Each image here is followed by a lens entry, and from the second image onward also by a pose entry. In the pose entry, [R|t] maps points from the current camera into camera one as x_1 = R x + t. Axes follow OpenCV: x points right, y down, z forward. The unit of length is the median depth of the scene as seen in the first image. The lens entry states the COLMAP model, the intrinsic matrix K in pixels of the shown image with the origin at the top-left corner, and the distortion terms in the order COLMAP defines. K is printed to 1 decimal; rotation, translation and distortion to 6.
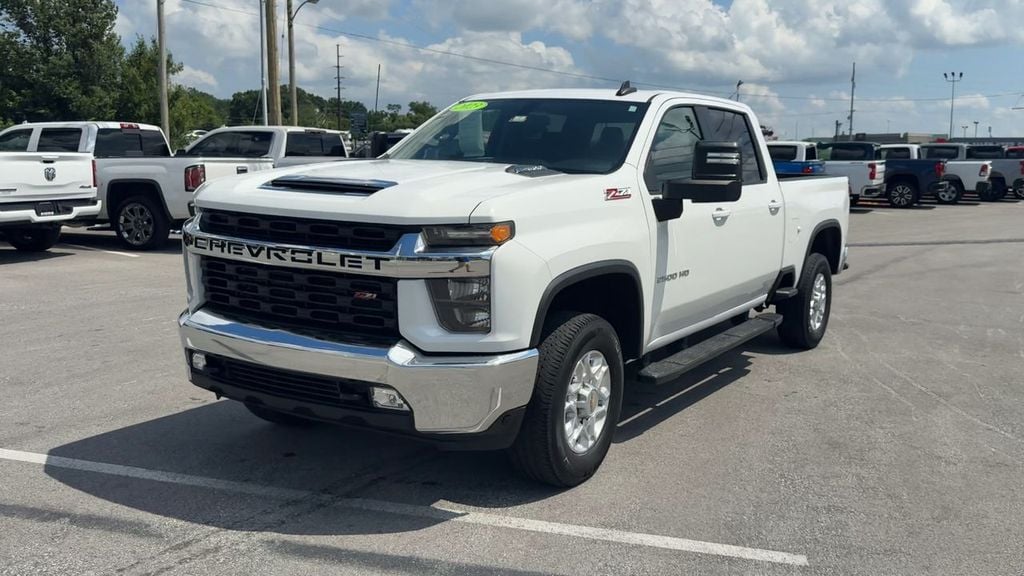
lens RADIAL K [[899.9, 0, 582.7], [0, 899.9, 284.3], [0, 0, 1]] dist [0.130624, -0.232364]
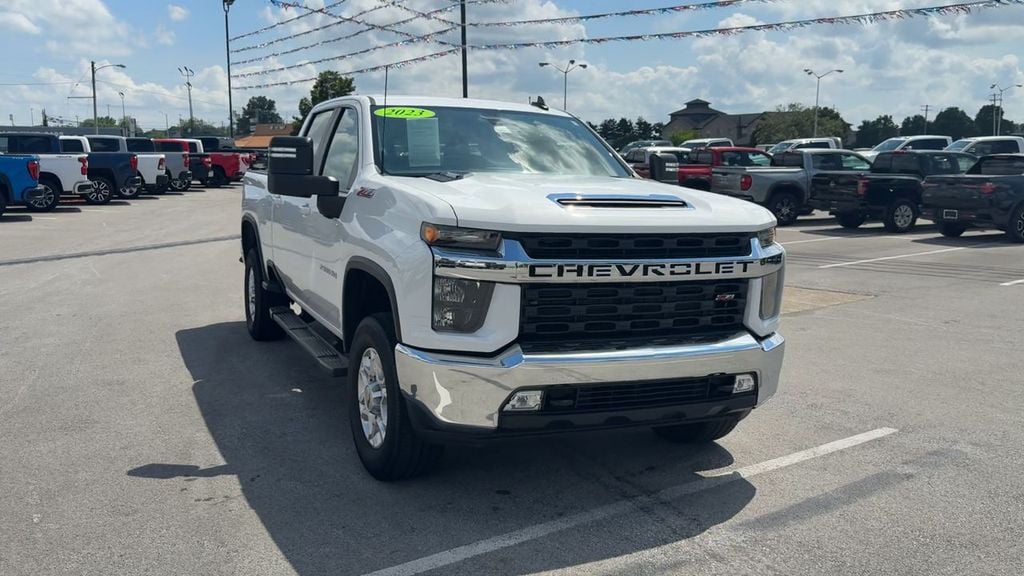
lens RADIAL K [[929.4, 0, 543.6], [0, 929.4, 290.2], [0, 0, 1]] dist [0.131957, -0.249459]
pose [[0.584190, -0.116780, 0.803172, -1.246501], [0.106704, 0.992056, 0.066632, -0.093426], [-0.804572, 0.046776, 0.592010, 0.471741]]
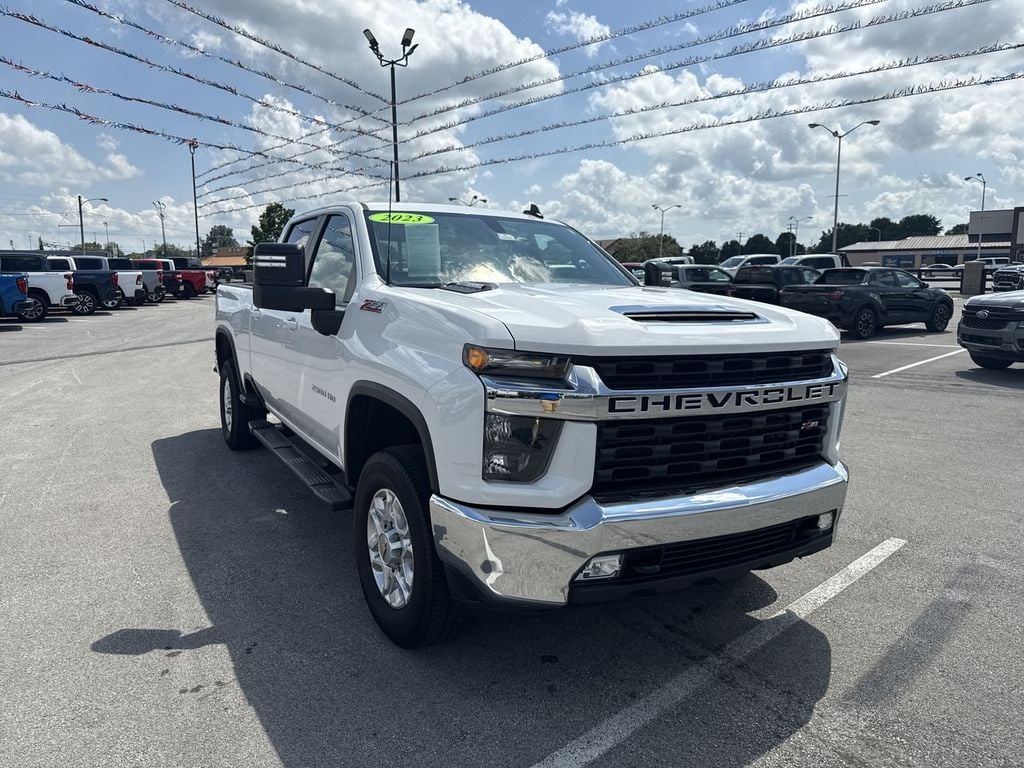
lens RADIAL K [[722.6, 0, 505.0], [0, 722.6, 381.7], [0, 0, 1]] dist [0.096217, -0.150994]
pose [[0.520492, -0.131426, 0.843691, -1.011099], [0.117204, 0.989728, 0.081869, -0.128790], [-0.845784, 0.056272, 0.530549, 0.821326]]
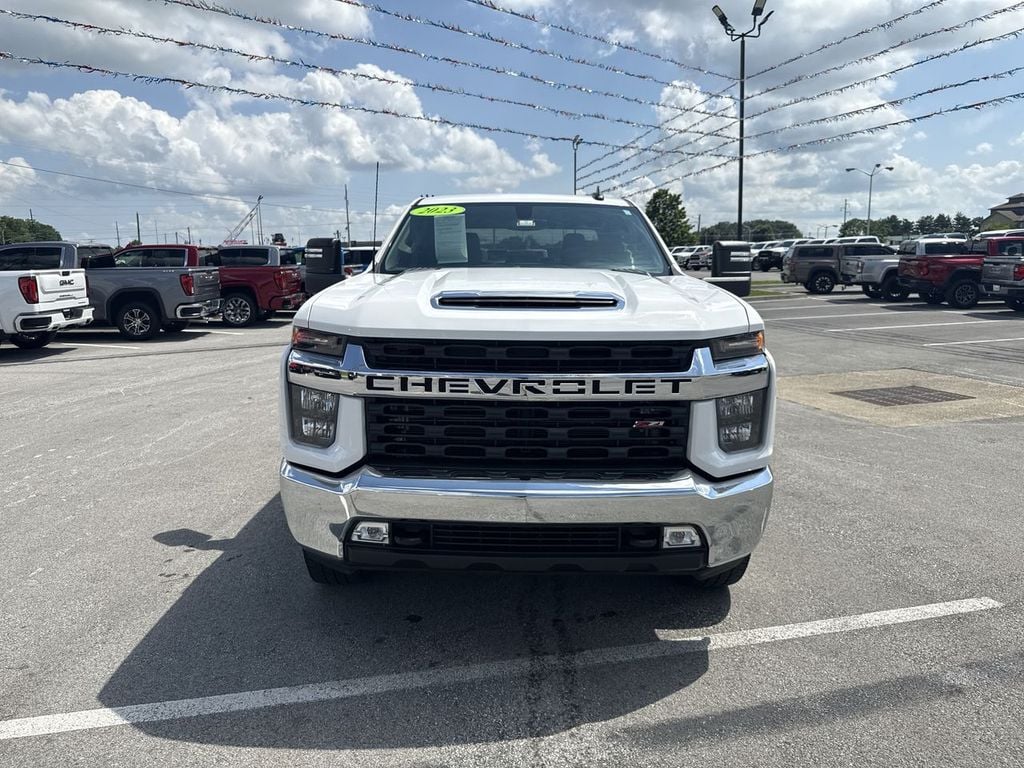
lens RADIAL K [[722.6, 0, 505.0], [0, 722.6, 381.7], [0, 0, 1]] dist [0.096217, -0.150994]
pose [[0.877490, -0.101831, 0.468660, -0.652656], [0.089326, 0.994801, 0.048904, -0.071033], [-0.471203, -0.001050, 0.882024, 0.431466]]
